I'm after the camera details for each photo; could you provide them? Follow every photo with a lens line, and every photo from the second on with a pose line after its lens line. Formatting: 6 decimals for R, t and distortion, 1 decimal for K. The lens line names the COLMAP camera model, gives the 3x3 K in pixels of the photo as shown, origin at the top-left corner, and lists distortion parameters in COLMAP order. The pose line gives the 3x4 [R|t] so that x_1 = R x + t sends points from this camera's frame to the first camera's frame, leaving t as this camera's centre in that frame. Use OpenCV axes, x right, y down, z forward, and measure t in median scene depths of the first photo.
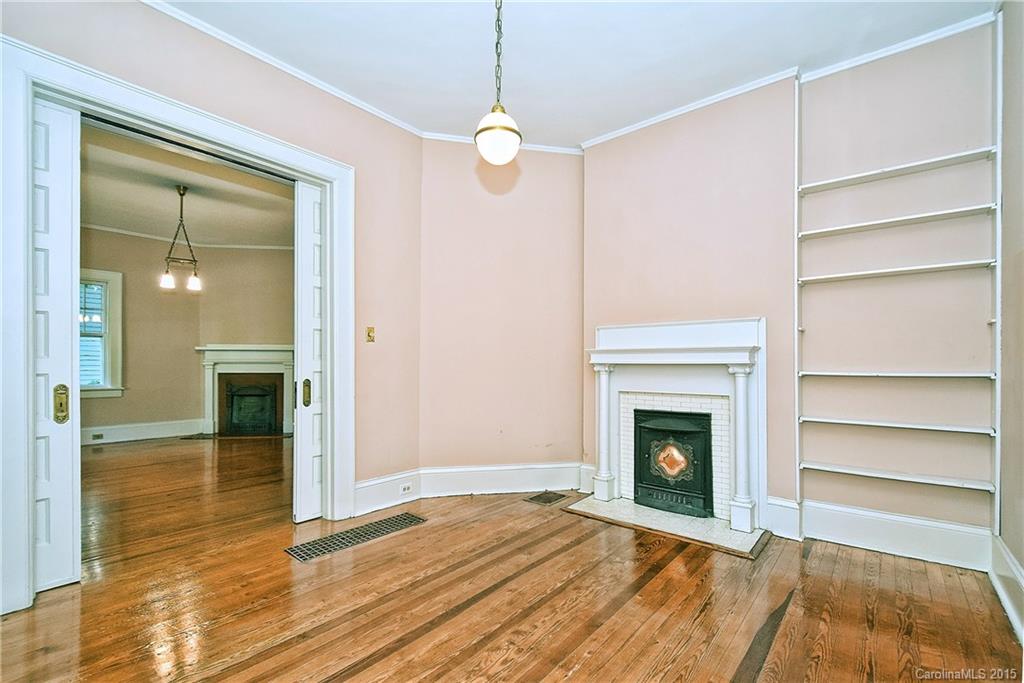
lens RADIAL K [[457.3, 0, 514.1], [0, 457.3, 363.8], [0, 0, 1]] dist [0.013661, -0.000136]
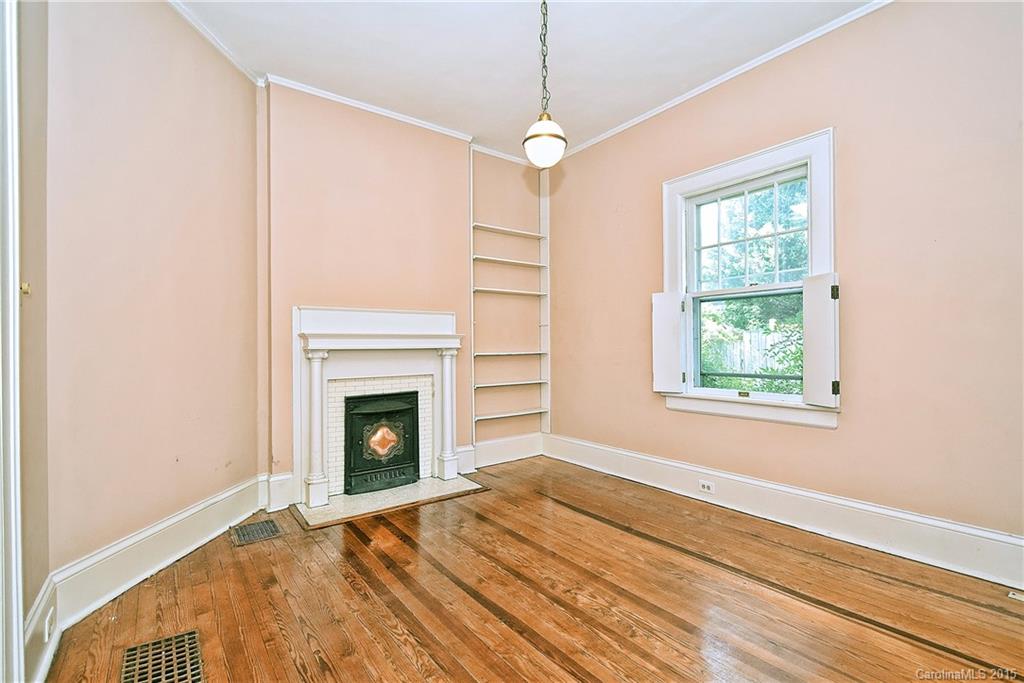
lens RADIAL K [[469.3, 0, 512.2], [0, 469.3, 349.2], [0, 0, 1]] dist [0.000097, -0.000186]
pose [[0.230171, -0.012883, 0.973065, -0.668291], [0.009551, 0.999894, 0.010979, -0.008381], [-0.973103, 0.006766, 0.230270, 0.488737]]
